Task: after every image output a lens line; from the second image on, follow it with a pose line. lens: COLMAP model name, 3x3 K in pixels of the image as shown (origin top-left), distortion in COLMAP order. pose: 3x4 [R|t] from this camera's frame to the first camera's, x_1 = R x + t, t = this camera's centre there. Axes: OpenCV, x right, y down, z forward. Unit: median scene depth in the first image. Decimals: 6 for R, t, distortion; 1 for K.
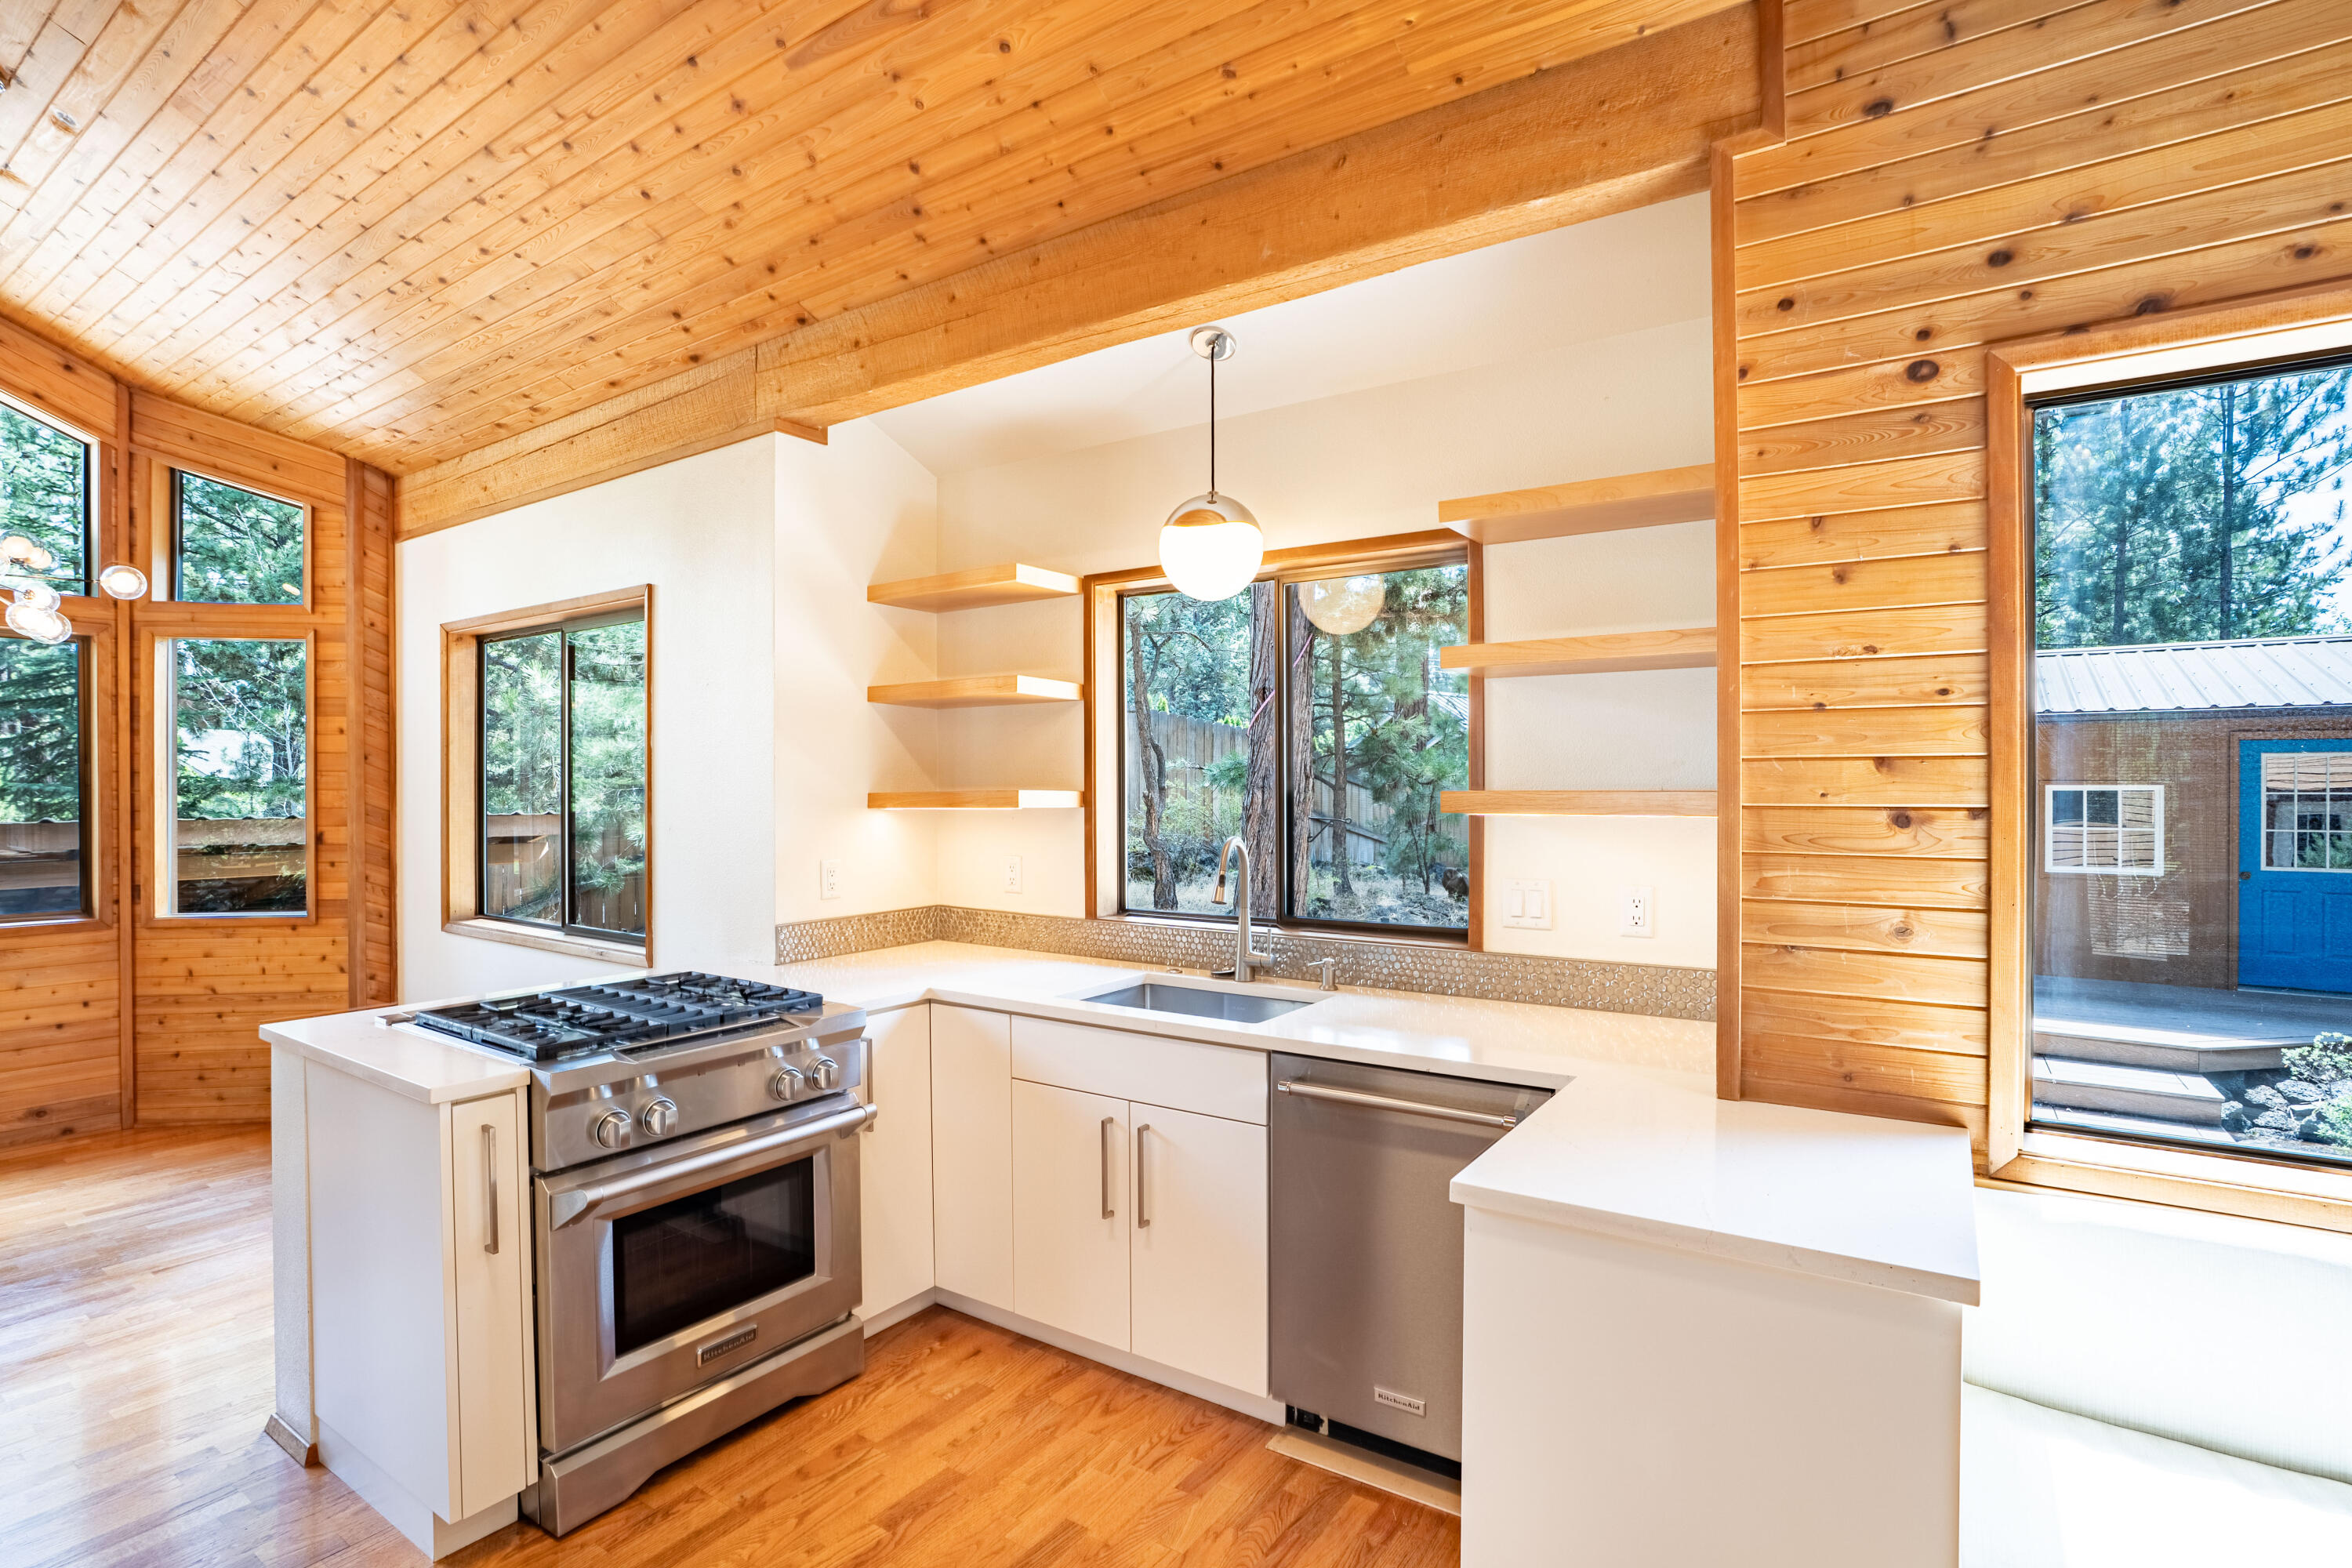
lens RADIAL K [[1127.8, 0, 1180.5], [0, 1127.8, 791.4], [0, 0, 1]] dist [-0.064830, 0.026754]
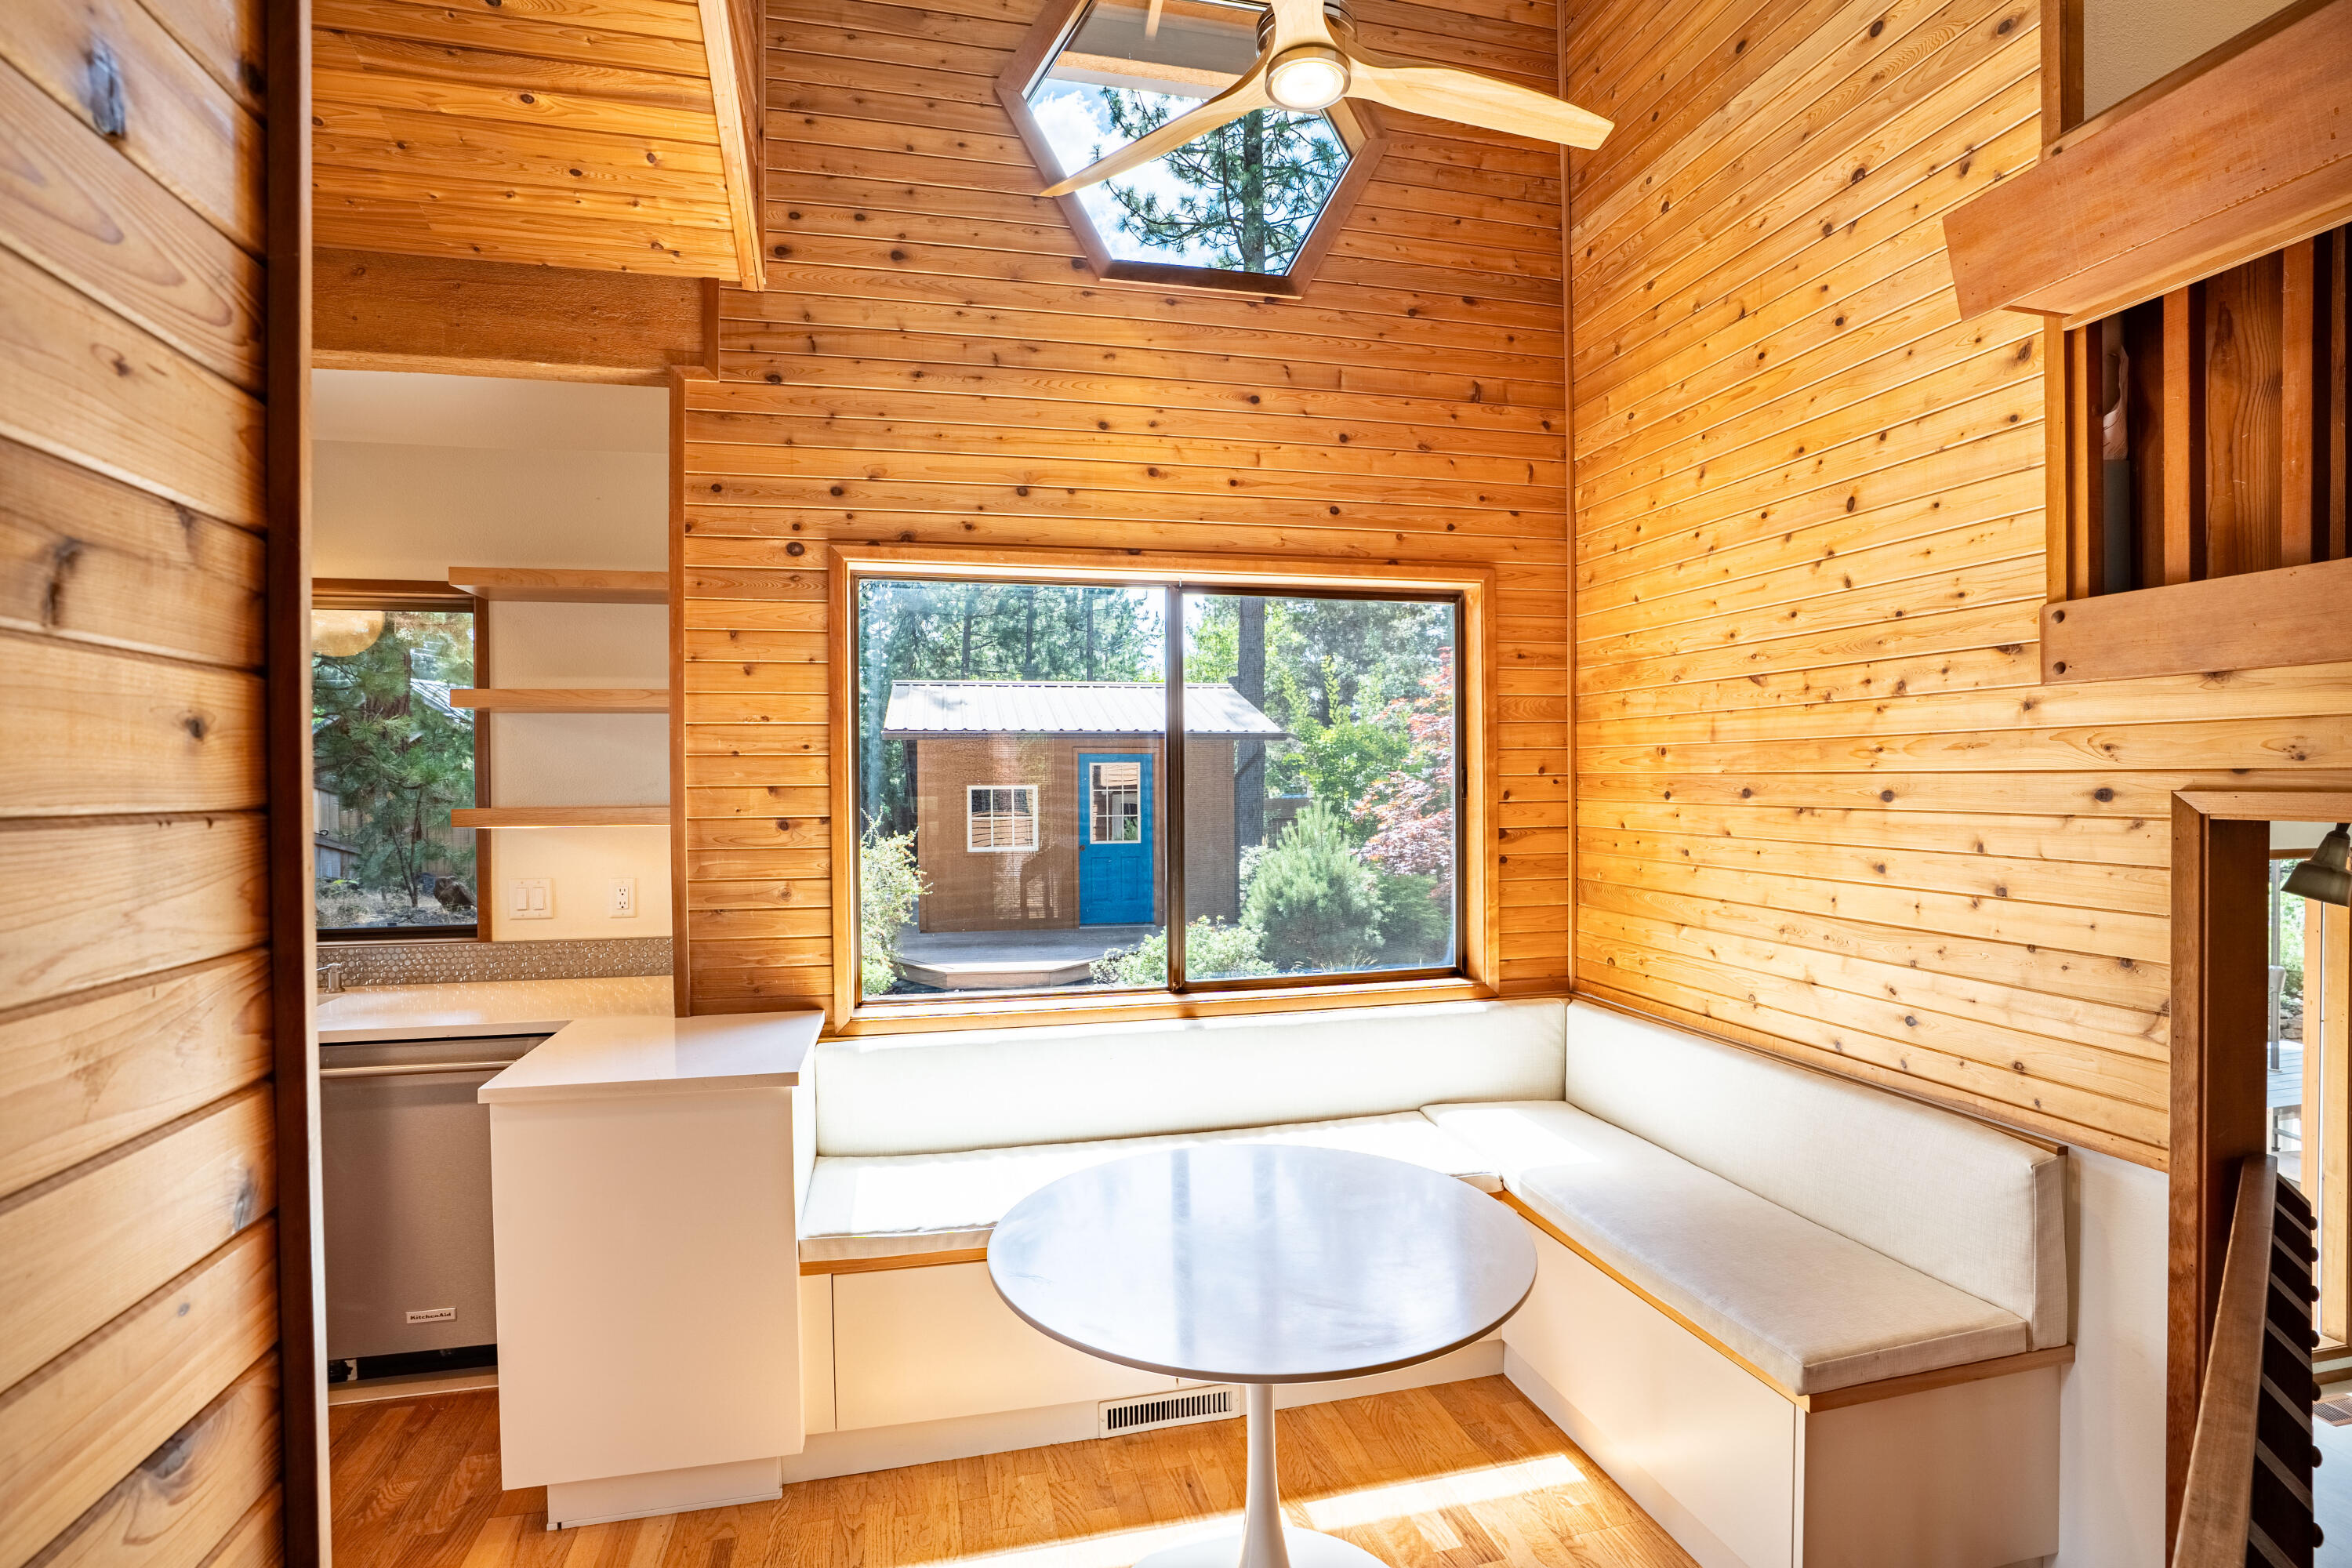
lens RADIAL K [[1127.8, 0, 1180.5], [0, 1127.8, 791.4], [0, 0, 1]] dist [-0.064830, 0.026754]
pose [[0.673573, -0.009869, 0.739055, -0.154862], [0.008064, 0.999949, 0.006003, -0.027424], [-0.739077, 0.001916, 0.673619, -0.502210]]
